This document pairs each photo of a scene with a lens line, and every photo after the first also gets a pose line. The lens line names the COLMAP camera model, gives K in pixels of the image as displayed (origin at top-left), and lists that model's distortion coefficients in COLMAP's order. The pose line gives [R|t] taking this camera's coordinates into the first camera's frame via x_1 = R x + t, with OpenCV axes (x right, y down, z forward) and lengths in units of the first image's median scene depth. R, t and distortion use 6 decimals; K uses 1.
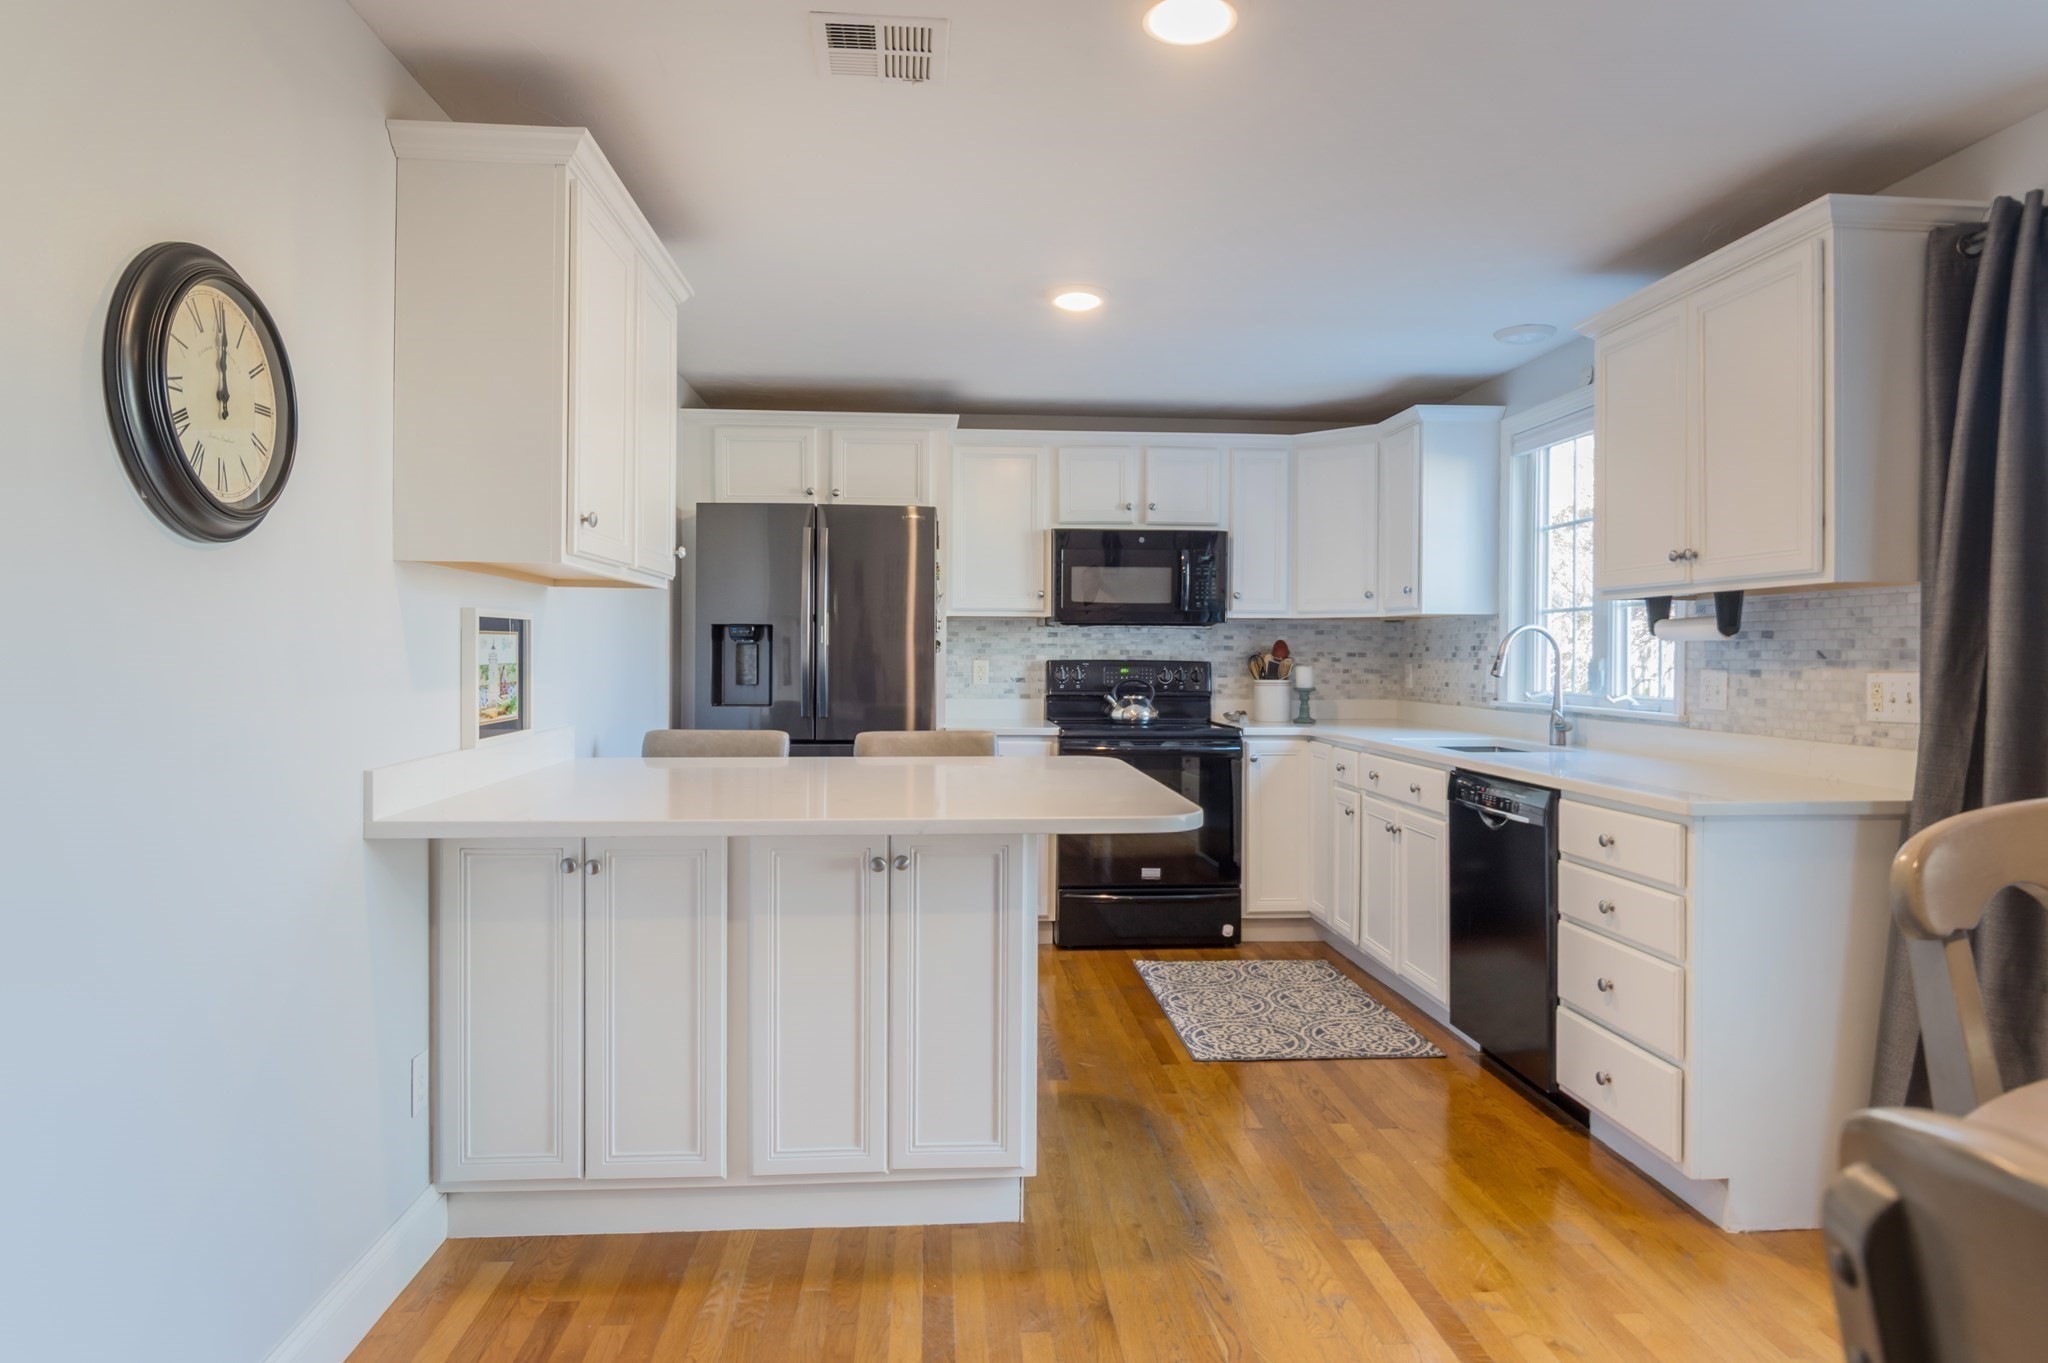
lens RADIAL K [[1233.8, 0, 1036.1], [0, 1233.8, 659.0], [0, 0, 1]] dist [0.002373, -0.005038]
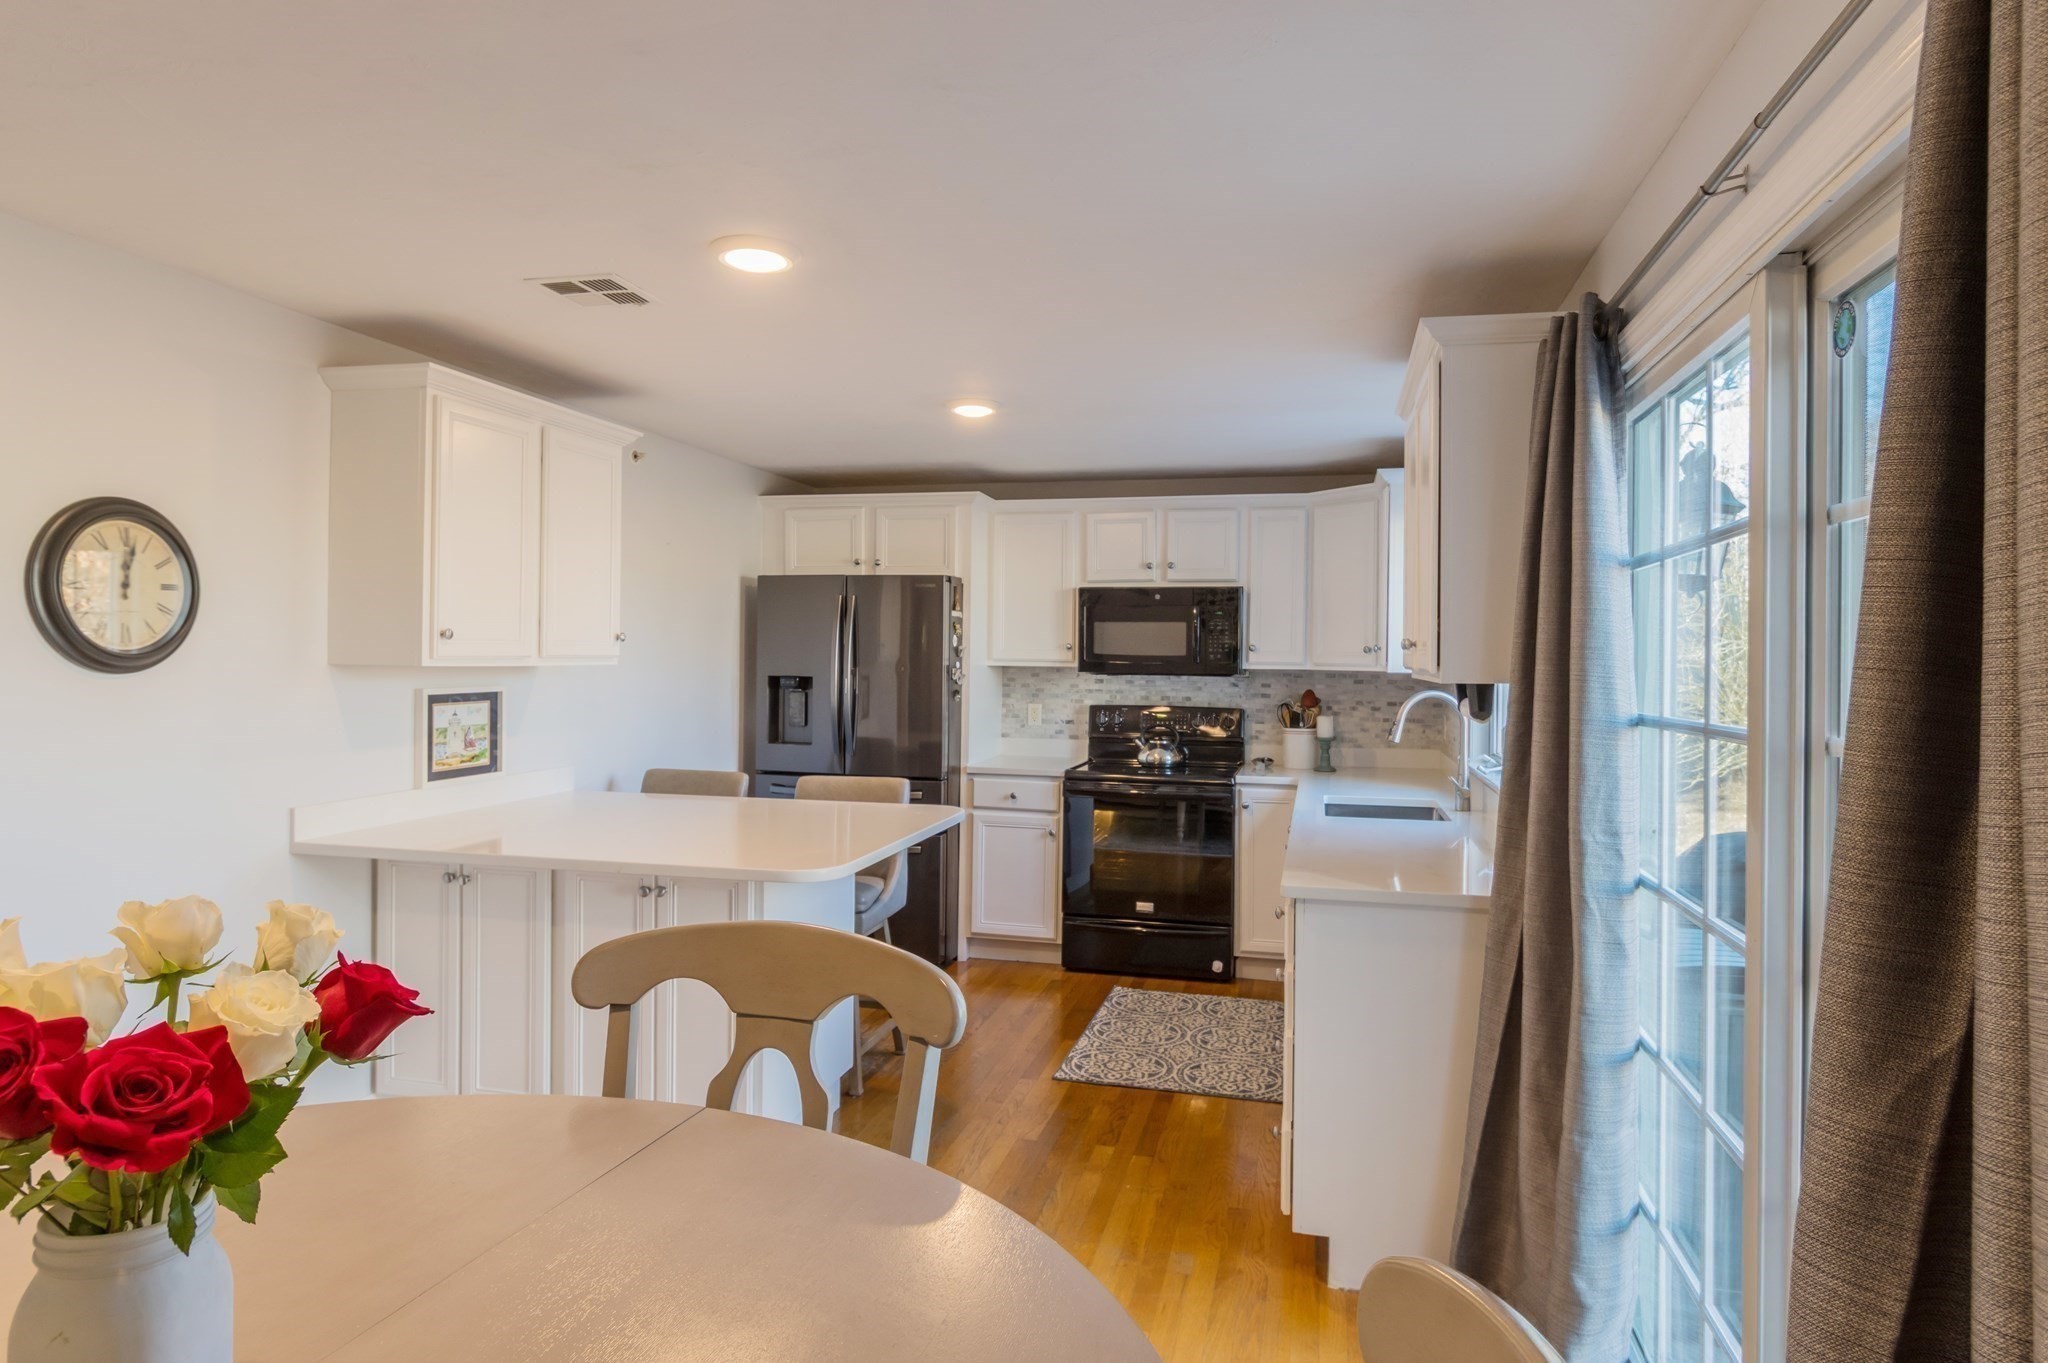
lens RADIAL K [[1233.8, 0, 1036.1], [0, 1233.8, 659.0], [0, 0, 1]] dist [0.002373, -0.005038]
pose [[0.945793, 0.007496, -0.324683, 0.335055], [-0.008204, 0.999966, -0.000812, -0.040427], [0.324666, 0.003432, 0.945822, -0.052810]]
